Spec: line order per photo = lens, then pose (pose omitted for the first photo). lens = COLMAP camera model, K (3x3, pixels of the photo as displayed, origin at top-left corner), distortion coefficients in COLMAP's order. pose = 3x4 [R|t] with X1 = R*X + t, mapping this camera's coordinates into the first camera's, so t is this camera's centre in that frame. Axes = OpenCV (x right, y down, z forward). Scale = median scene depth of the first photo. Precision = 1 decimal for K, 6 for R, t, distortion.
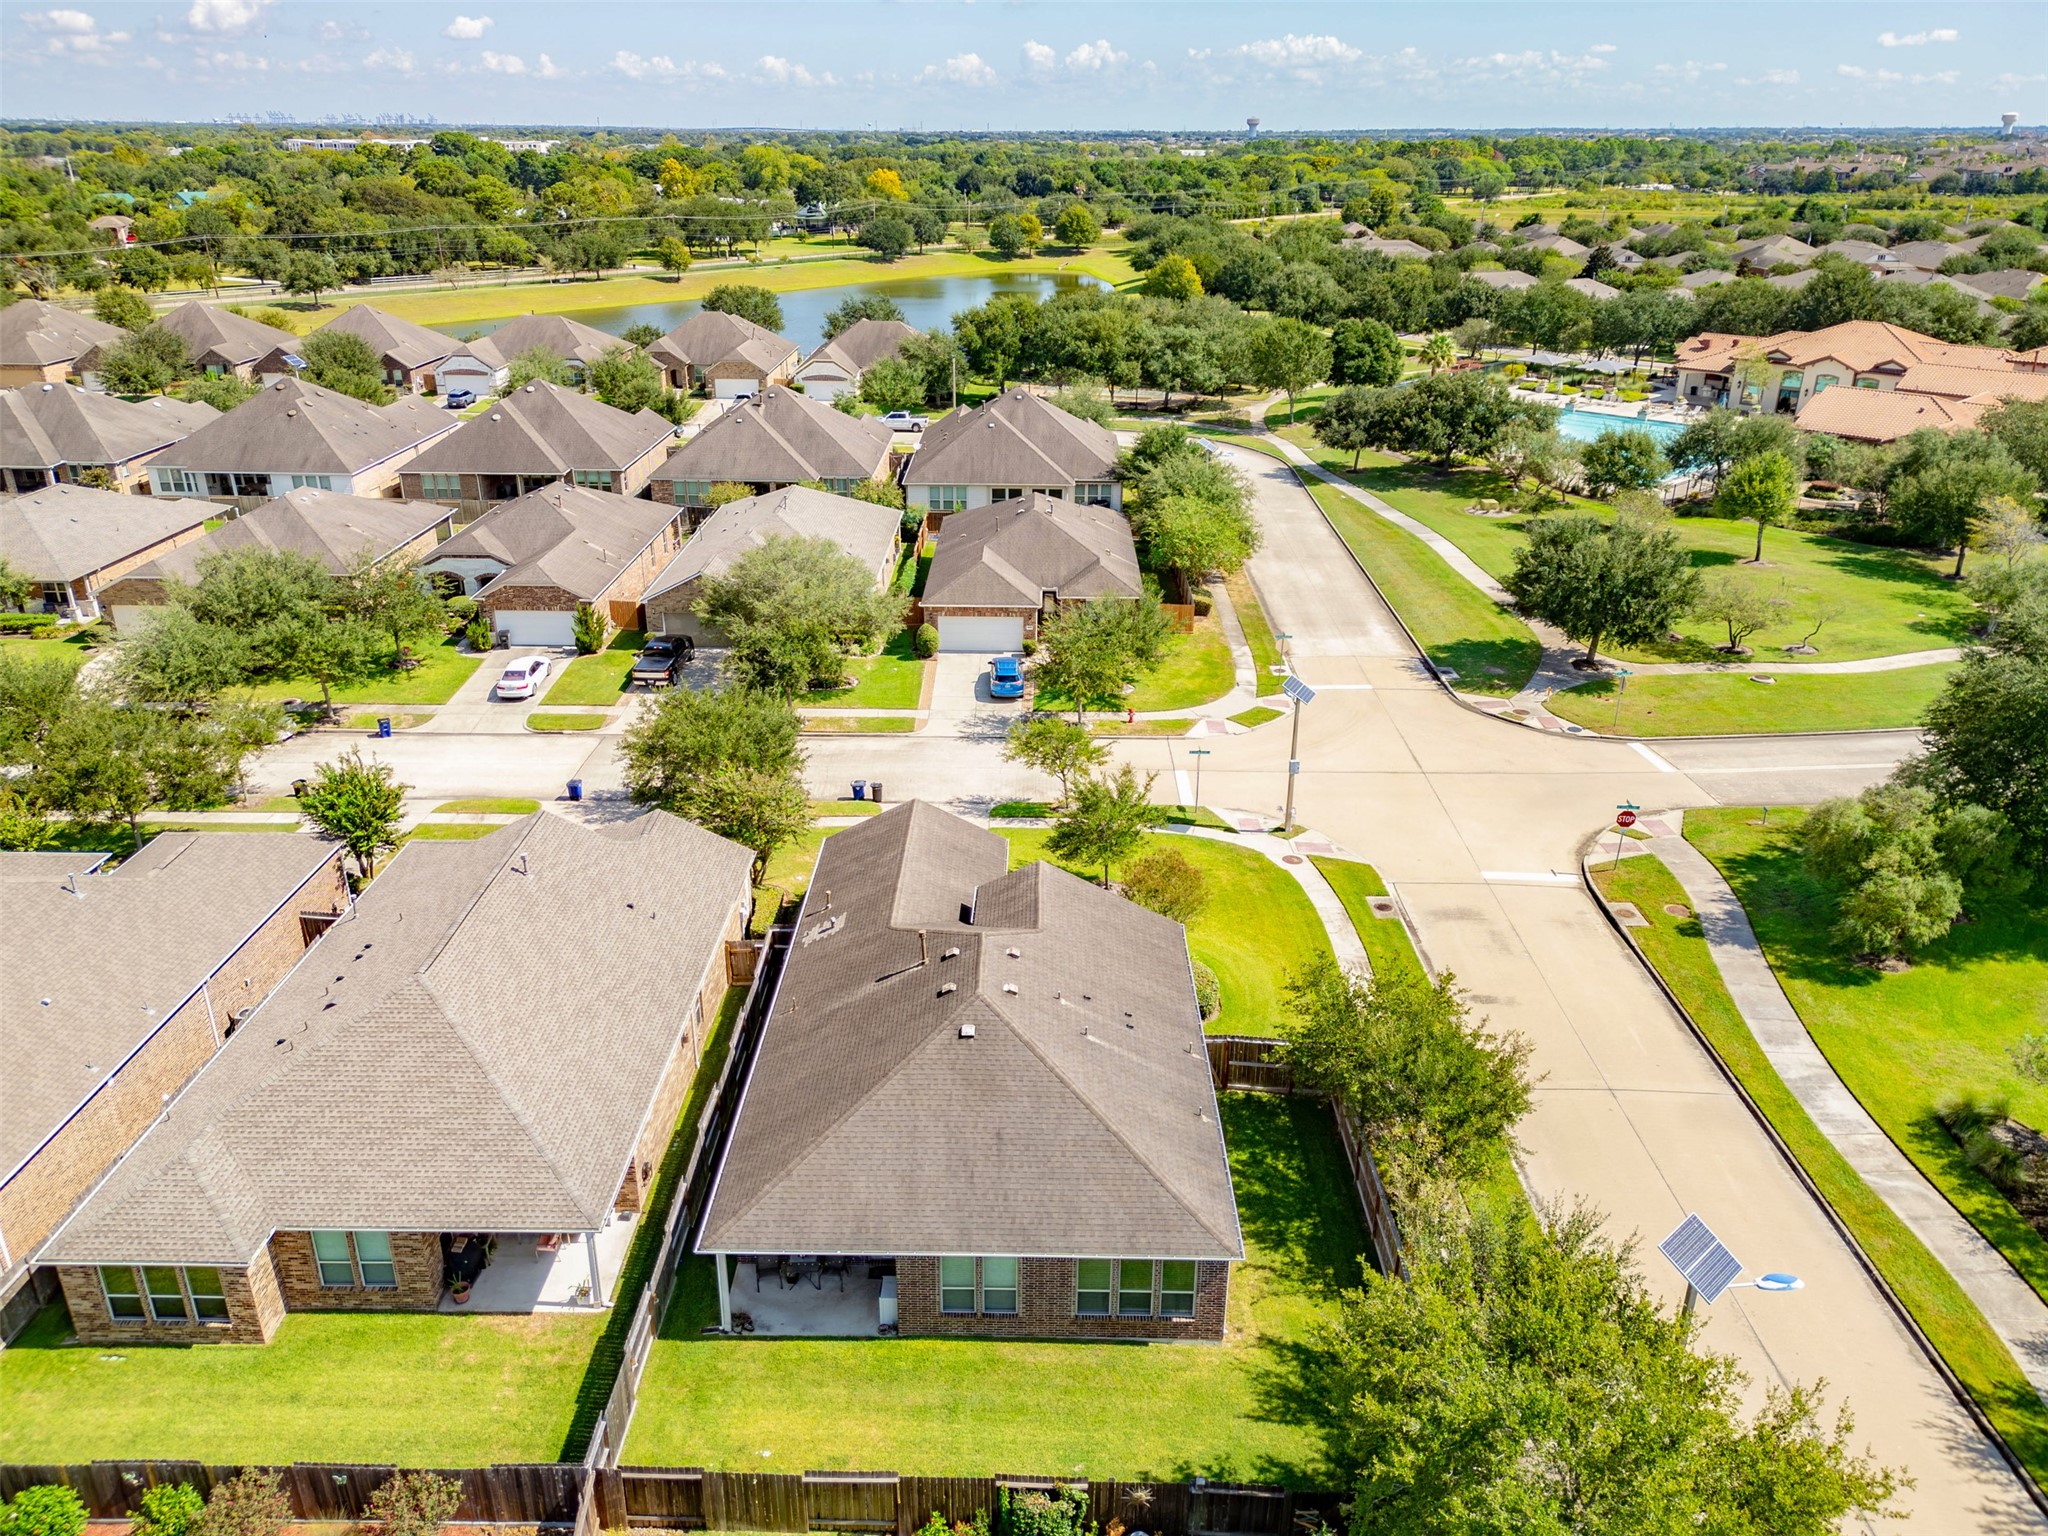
lens RADIAL K [[1448.3, 0, 1023.5], [0, 1448.3, 765.6], [0, 0, 1]] dist [0.066786, -0.061477]
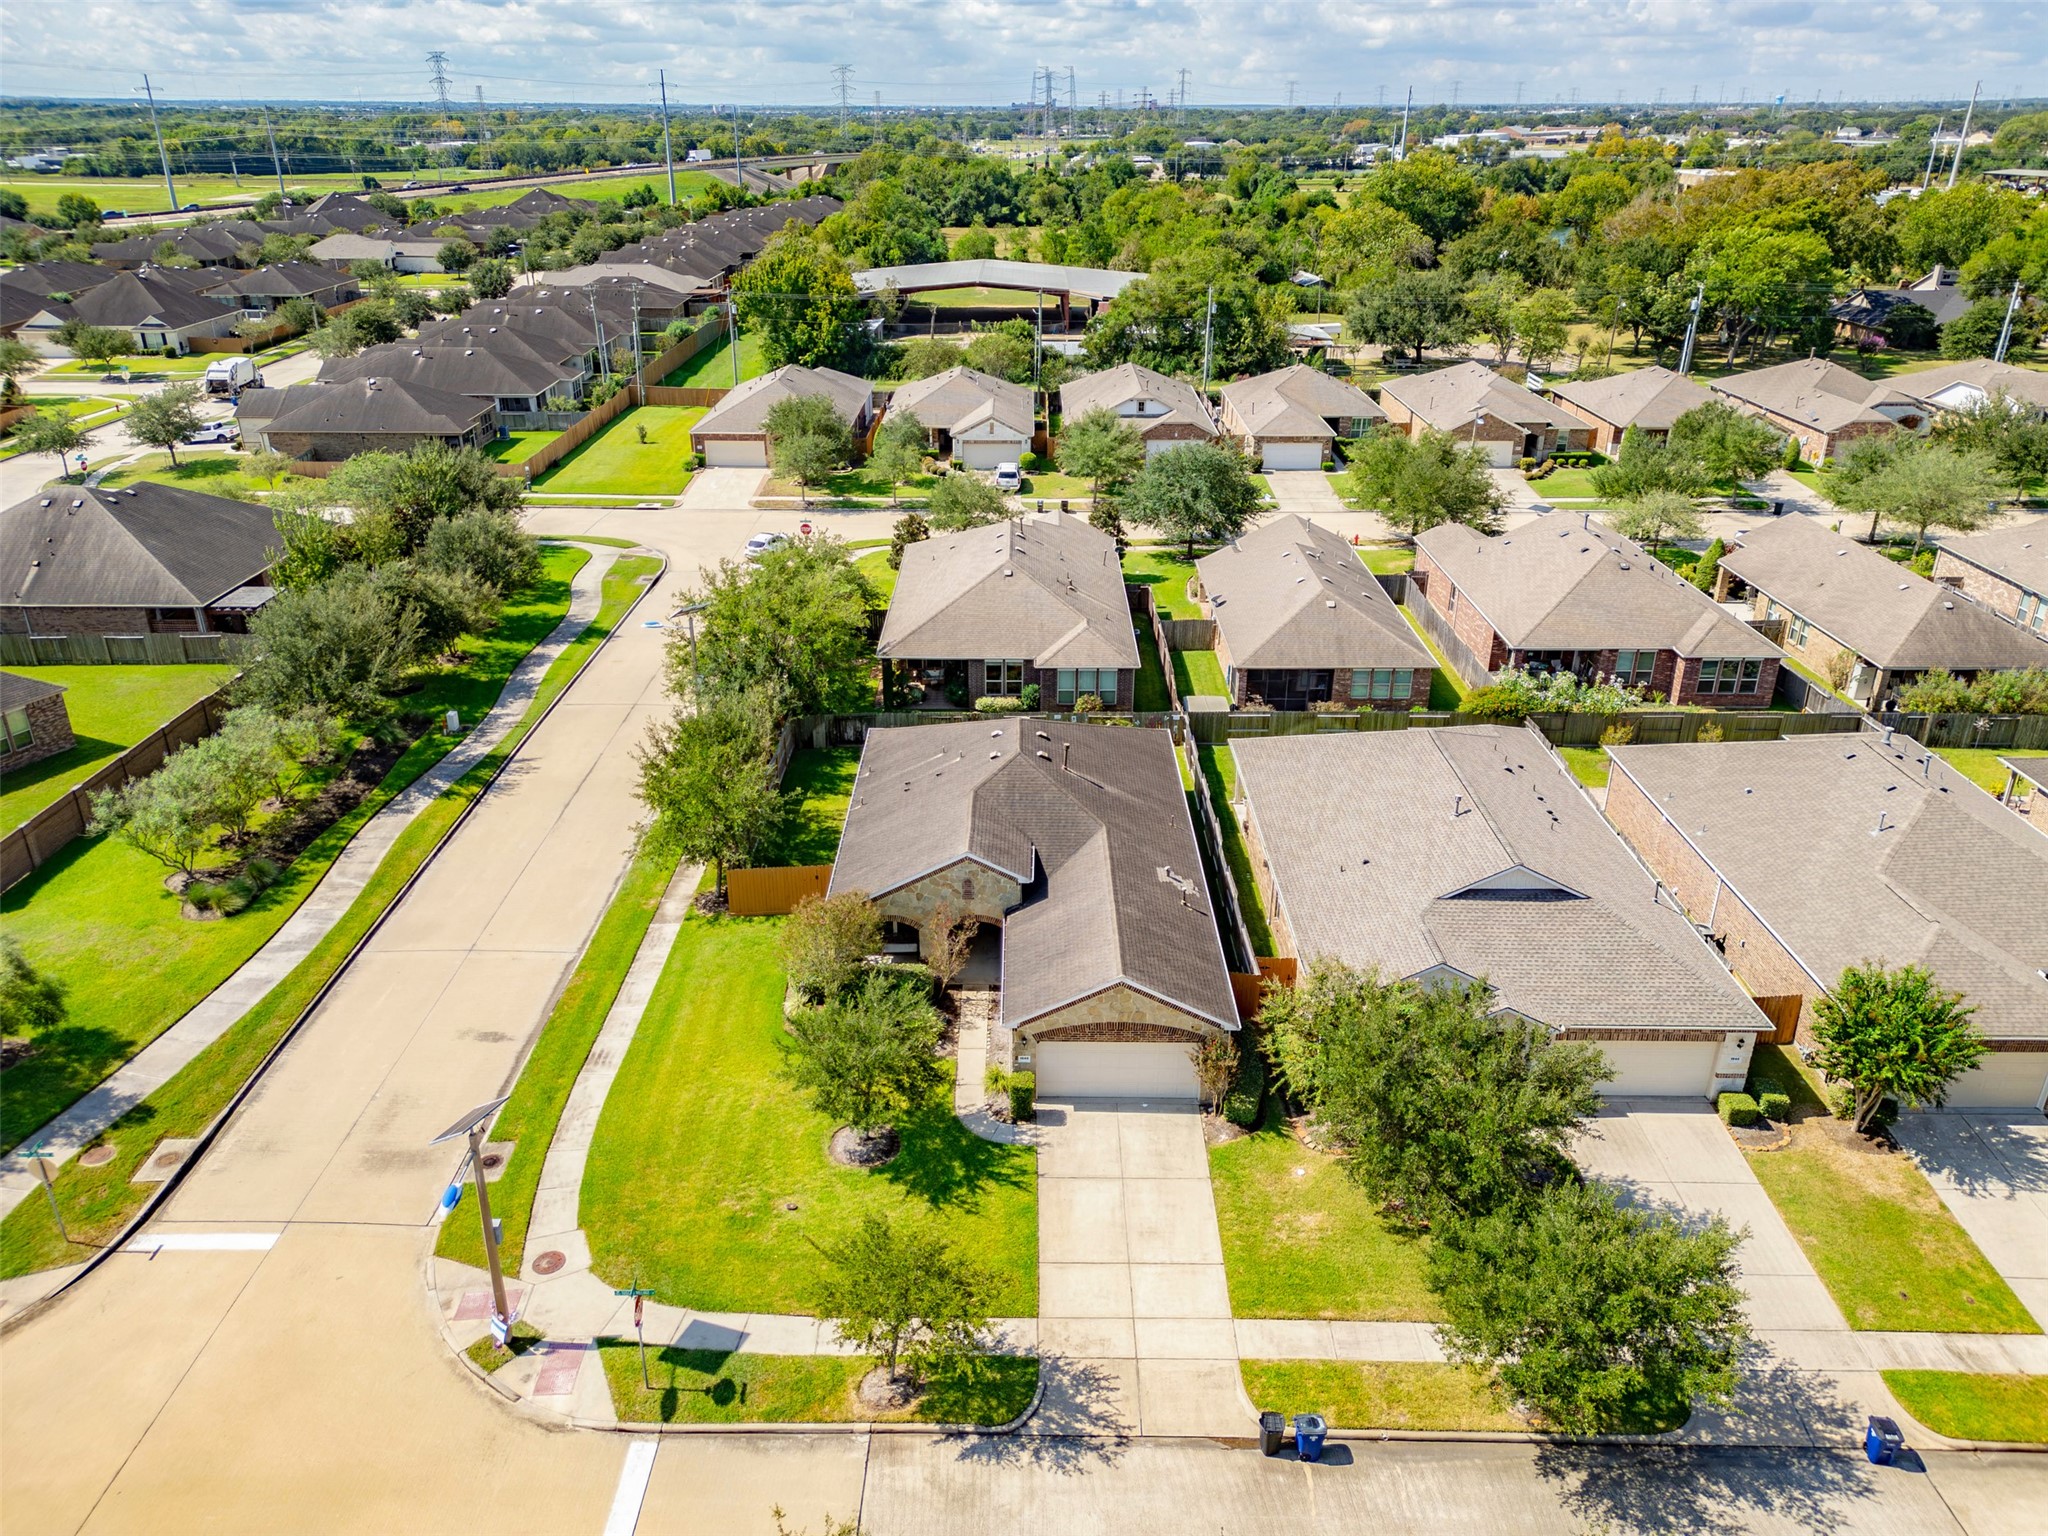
lens RADIAL K [[1448.3, 0, 1023.5], [0, 1448.3, 765.6], [0, 0, 1]] dist [0.066786, -0.061477]
pose [[-0.999957, -0.003508, -0.008566, -0.014242], [-0.008706, 0.670858, 0.741535, -0.583170], [0.003145, 0.741578, -0.670860, 1.341328]]
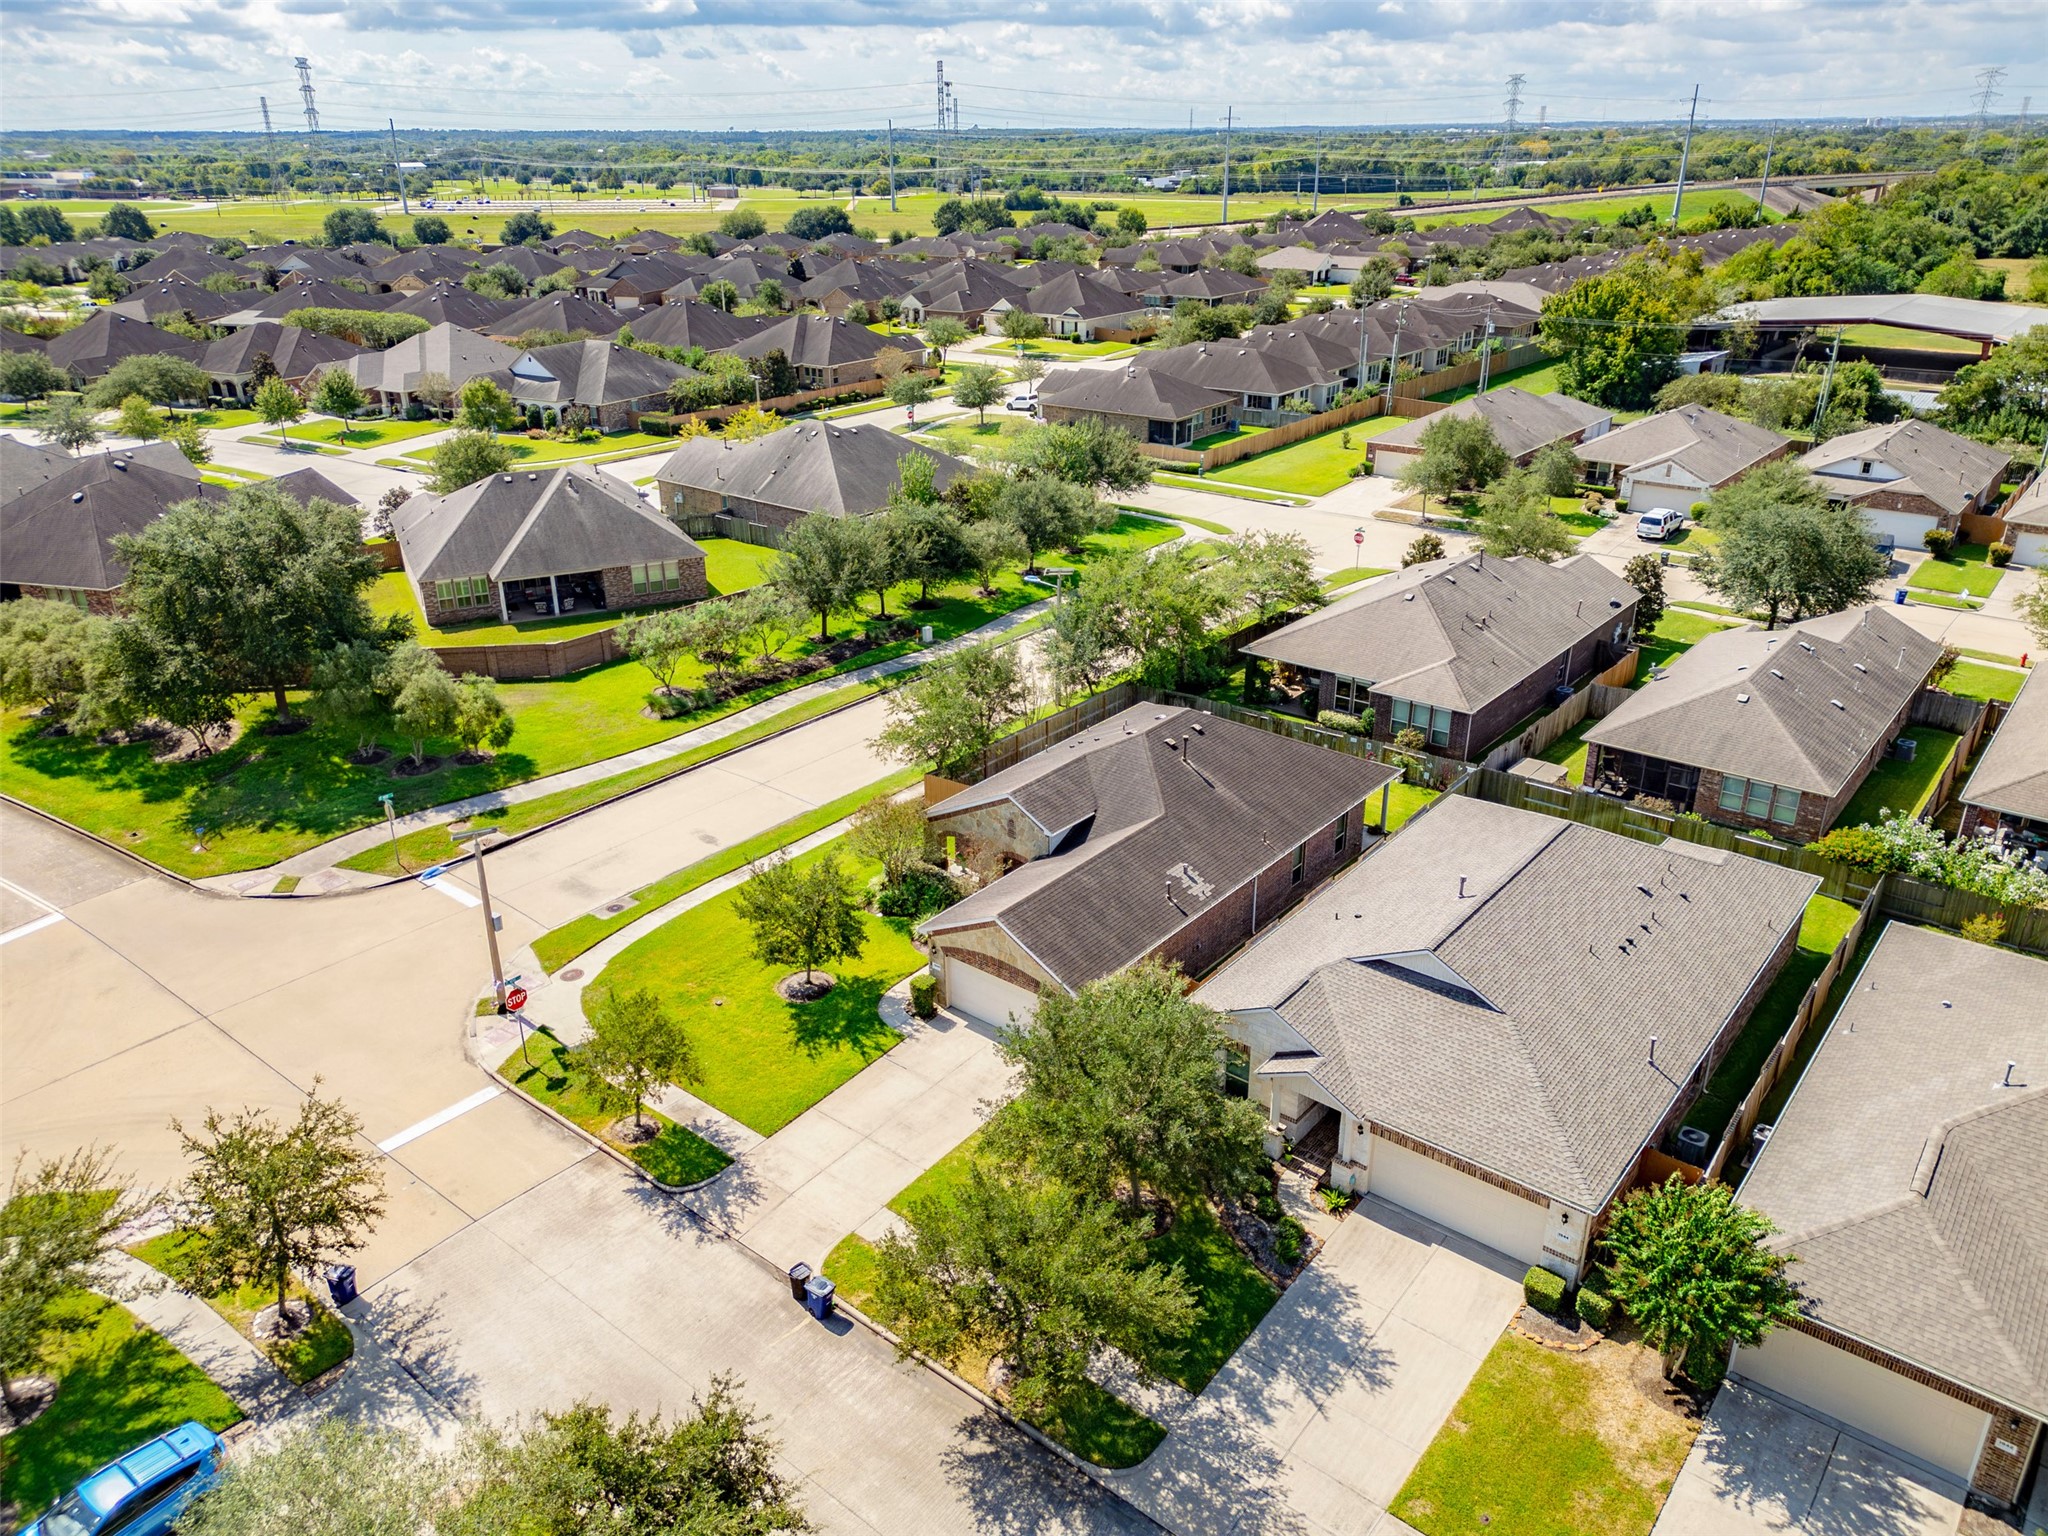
lens RADIAL K [[1448.3, 0, 1023.5], [0, 1448.3, 765.6], [0, 0, 1]] dist [0.066786, -0.061477]
pose [[-0.782632, -0.247067, 0.571353, -0.521186], [0.253047, 0.712324, 0.654647, -0.556088], [-0.568730, 0.656927, -0.494968, 1.266382]]
